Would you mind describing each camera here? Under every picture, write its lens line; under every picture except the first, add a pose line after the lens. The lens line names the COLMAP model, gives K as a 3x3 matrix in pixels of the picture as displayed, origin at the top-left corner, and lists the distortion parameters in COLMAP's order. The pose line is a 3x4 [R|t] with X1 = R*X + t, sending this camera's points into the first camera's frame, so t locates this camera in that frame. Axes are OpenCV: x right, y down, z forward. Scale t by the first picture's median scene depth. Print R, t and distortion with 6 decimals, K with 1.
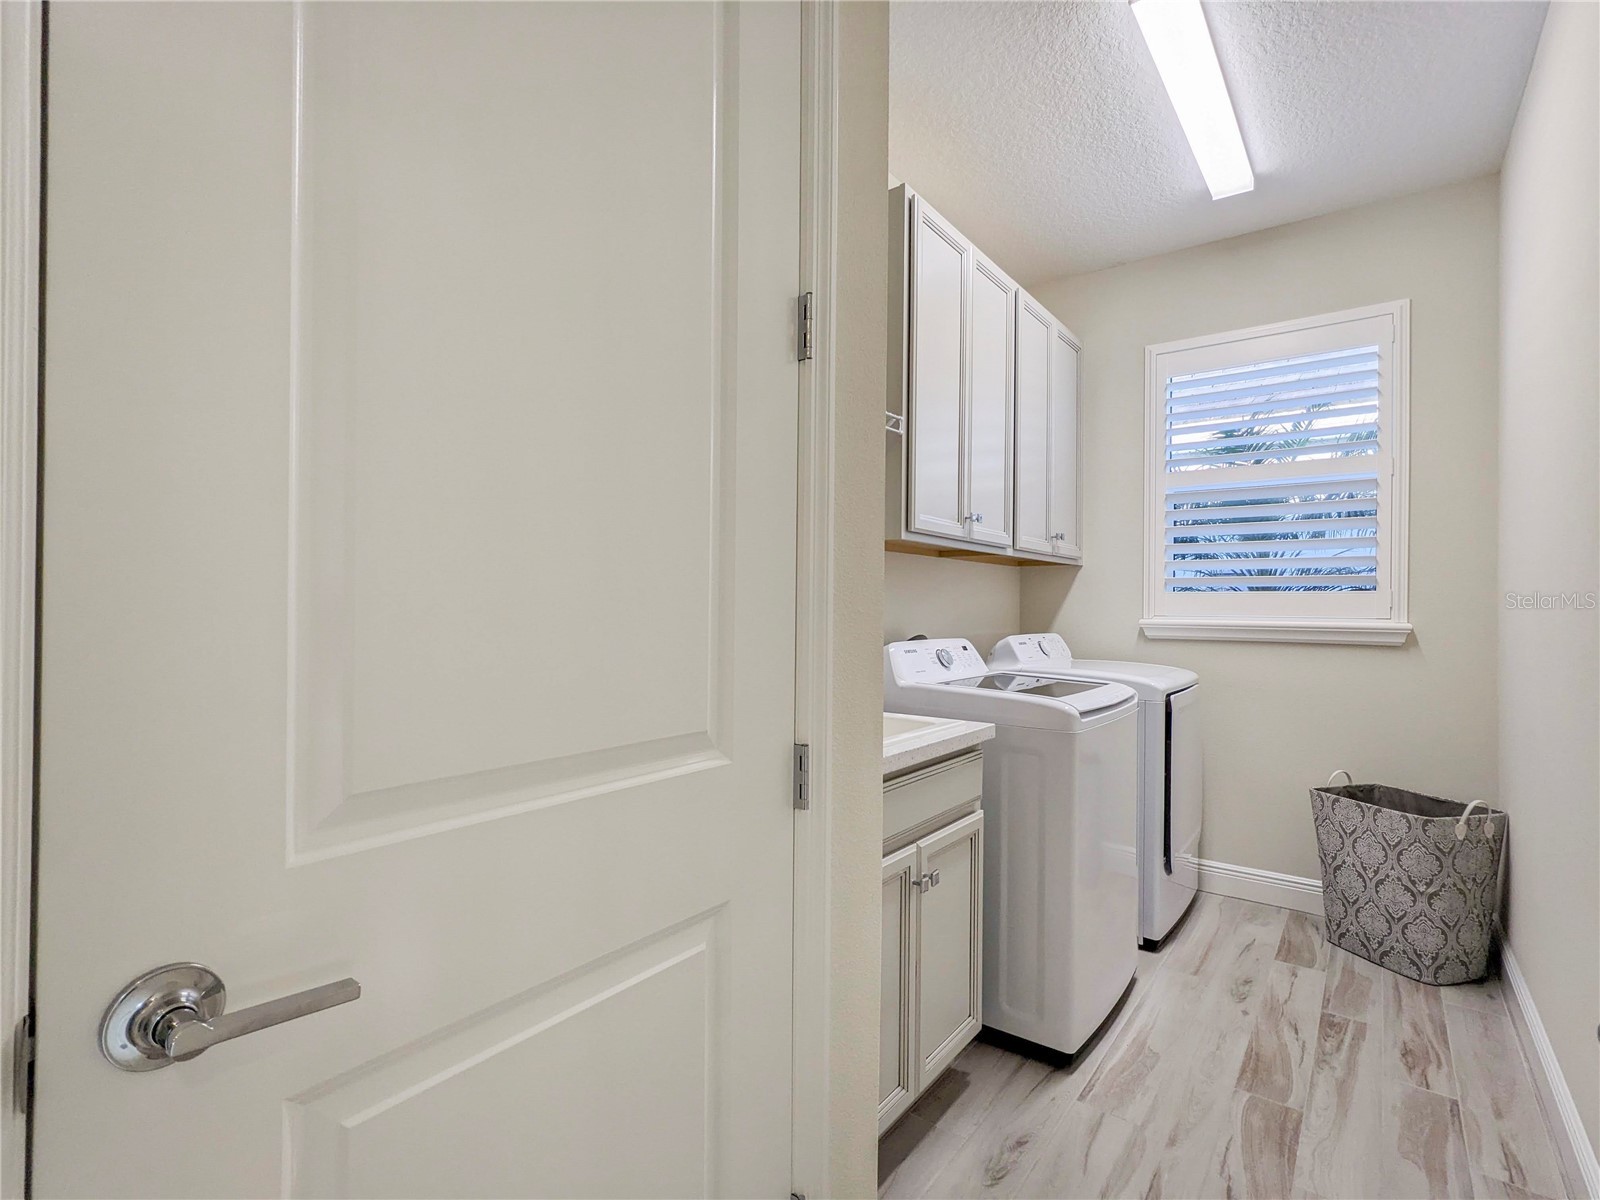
lens RADIAL K [[780.4, 0, 800.0], [0, 780.4, 600.0], [0, 0, 1]] dist [0.000781, -0.000581]
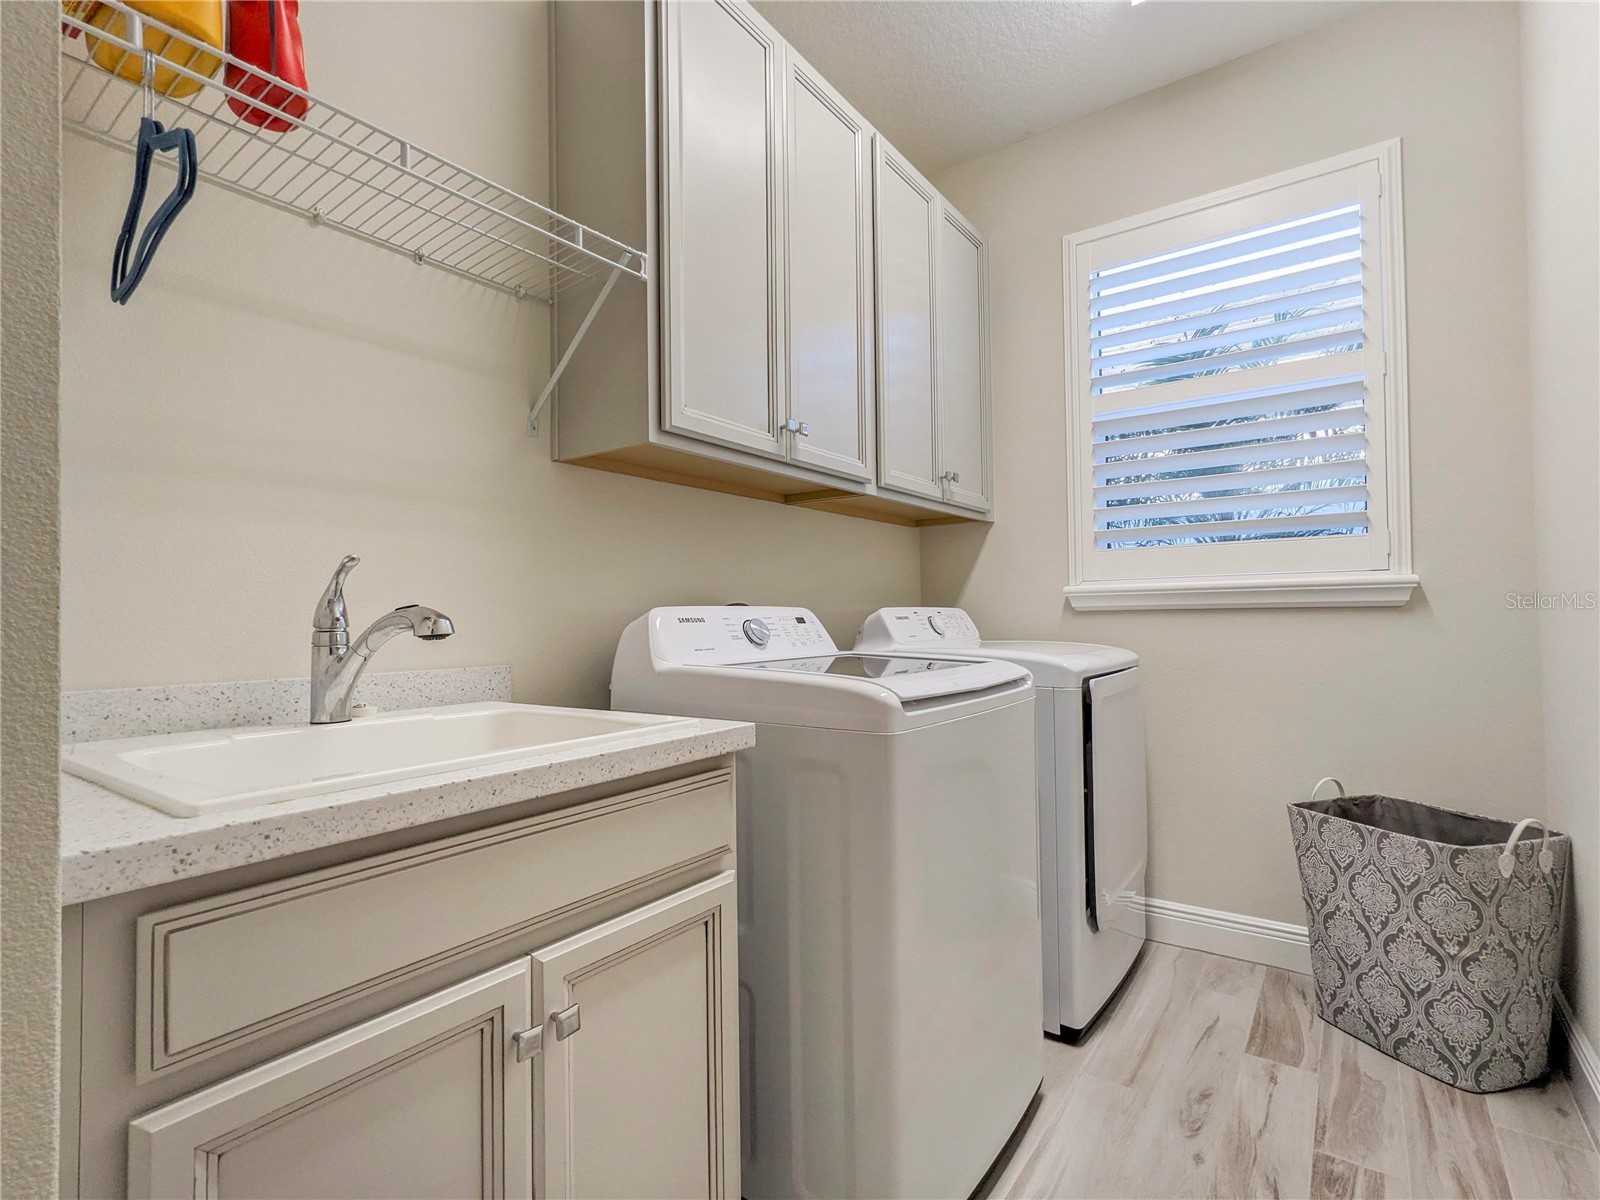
lens RADIAL K [[773.6, 0, 803.9], [0, 773.6, 601.6], [0, 0, 1]] dist [0.000381, 0.001024]
pose [[0.999552, -0.022836, 0.019362, 0.212814], [0.023108, 0.999635, -0.013976, 0.057844], [-0.019035, 0.014417, 0.999715, 0.314328]]
